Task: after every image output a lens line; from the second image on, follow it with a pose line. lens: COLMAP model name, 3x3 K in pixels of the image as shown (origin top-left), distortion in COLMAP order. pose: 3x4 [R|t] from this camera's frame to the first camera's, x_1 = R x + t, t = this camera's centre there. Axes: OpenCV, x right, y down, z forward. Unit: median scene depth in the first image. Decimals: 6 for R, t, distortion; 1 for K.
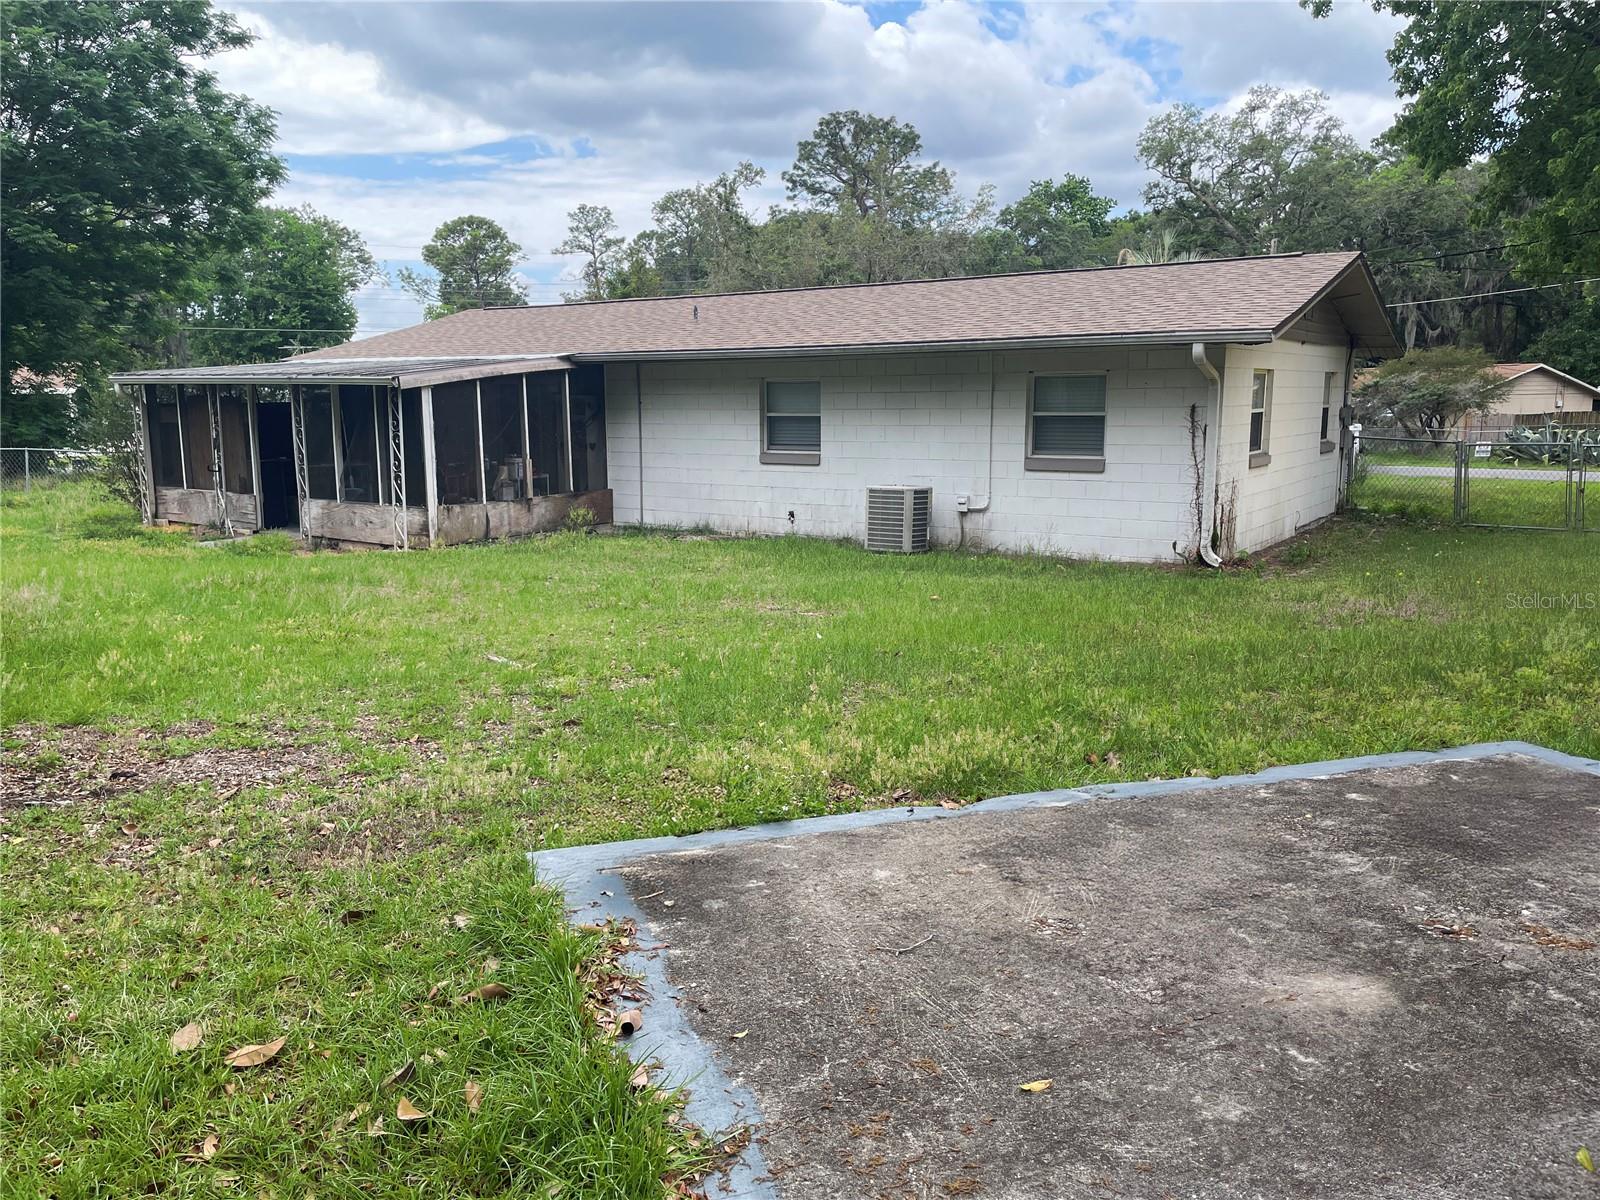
lens RADIAL K [[1161.2, 0, 800.0], [0, 1161.2, 600.0], [0, 0, 1]] dist [0.031738, -0.000127]
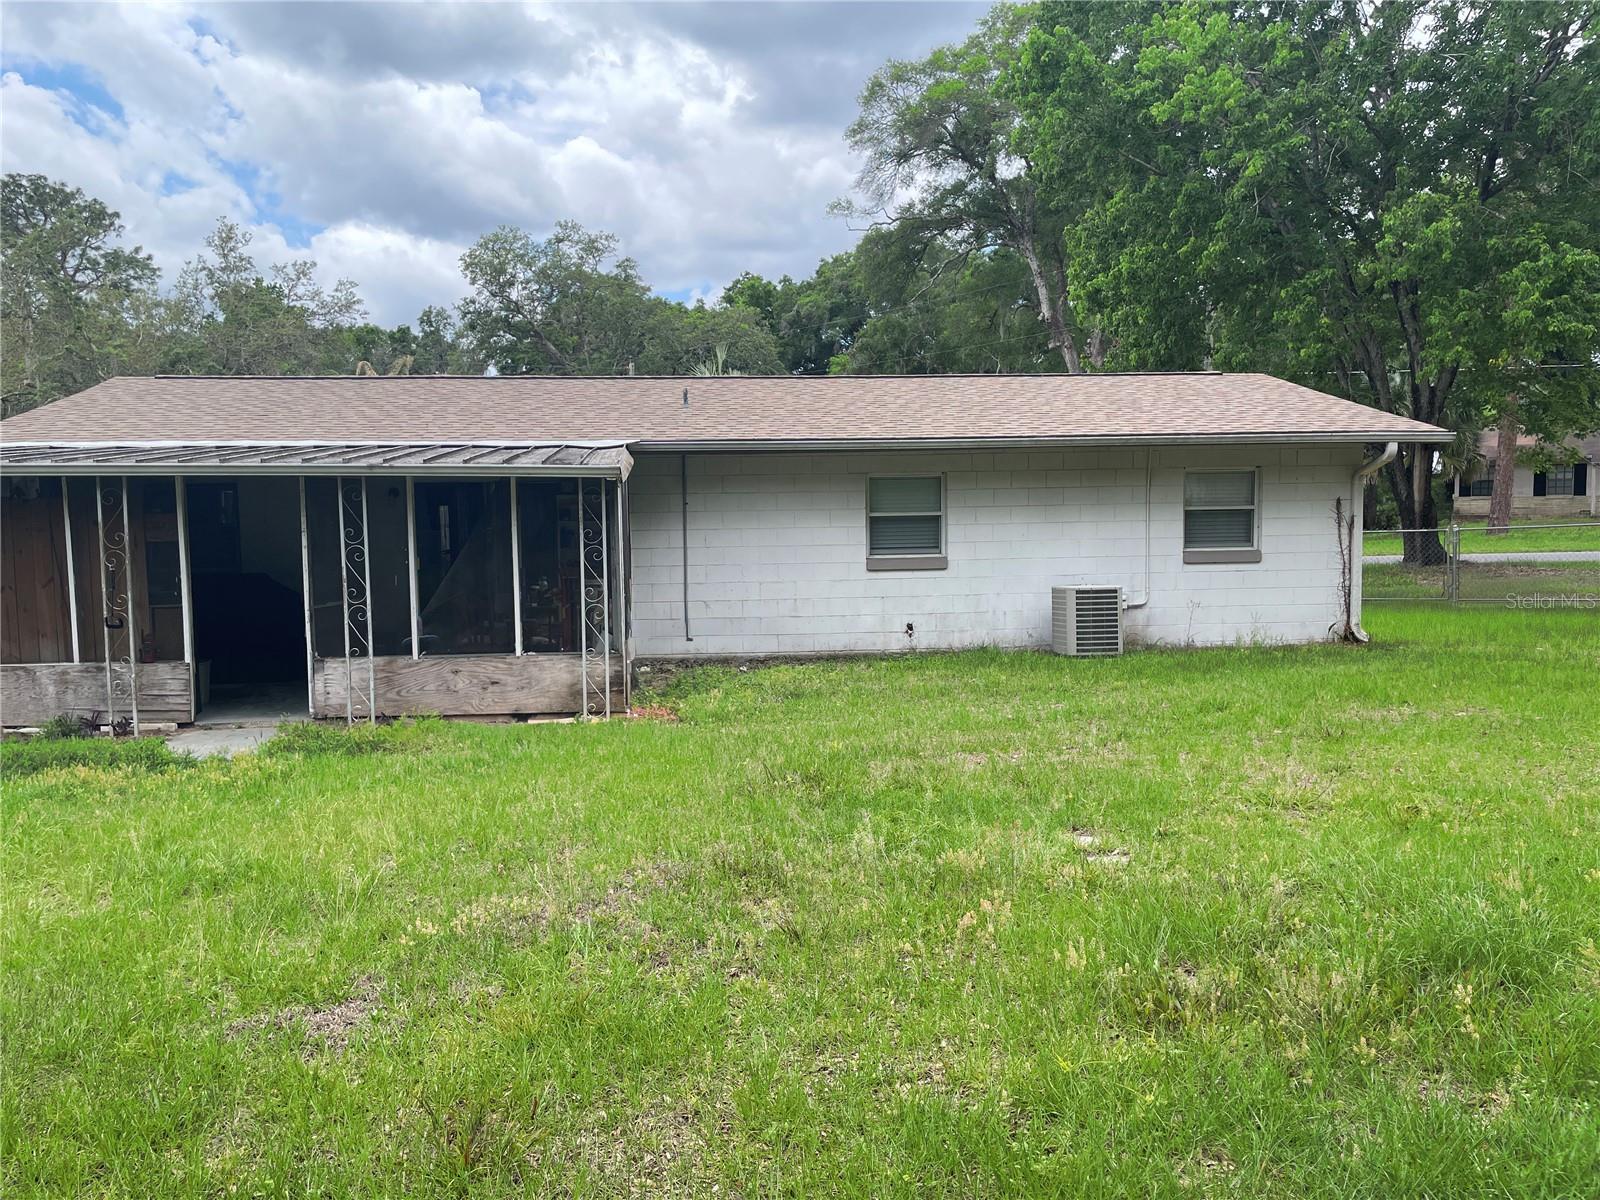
lens RADIAL K [[1161.2, 0, 800.0], [0, 1161.2, 600.0], [0, 0, 1]] dist [0.031738, -0.000127]
pose [[0.792416, -0.057840, 0.607233, -0.613384], [0.114329, 0.991935, -0.054711, -0.055926], [-0.599171, 0.112778, 0.792638, 0.356019]]
